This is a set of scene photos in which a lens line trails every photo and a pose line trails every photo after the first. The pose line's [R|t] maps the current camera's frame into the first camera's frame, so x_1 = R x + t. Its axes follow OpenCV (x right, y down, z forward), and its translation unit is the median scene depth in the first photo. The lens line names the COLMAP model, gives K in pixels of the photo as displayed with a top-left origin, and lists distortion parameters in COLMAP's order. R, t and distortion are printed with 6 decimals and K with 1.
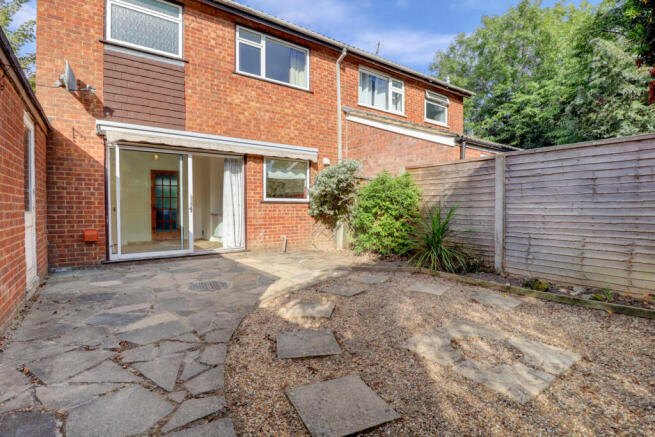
lens RADIAL K [[310.9, 0, 330.1], [0, 310.9, 215.9], [0, 0, 1]] dist [-0.015860, -0.000262]
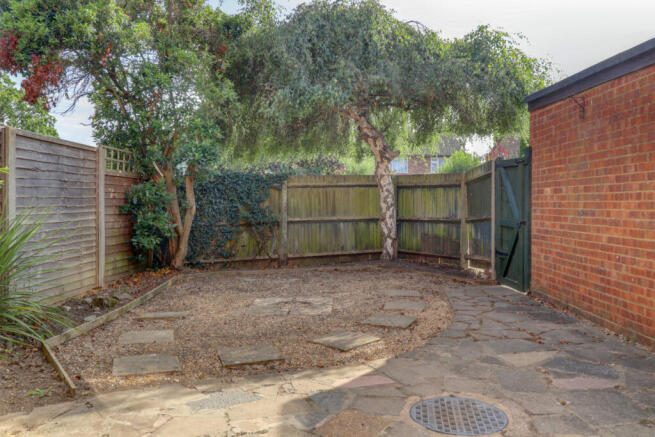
lens RADIAL K [[517.5, 0, 328.4], [0, 517.5, 219.5], [0, 0, 1]] dist [0.005020, -0.001271]
pose [[-0.806596, -0.021043, 0.590728, -0.579967], [0.009754, 0.998756, 0.048895, -0.061680], [-0.591022, 0.045200, -0.805388, 1.465292]]
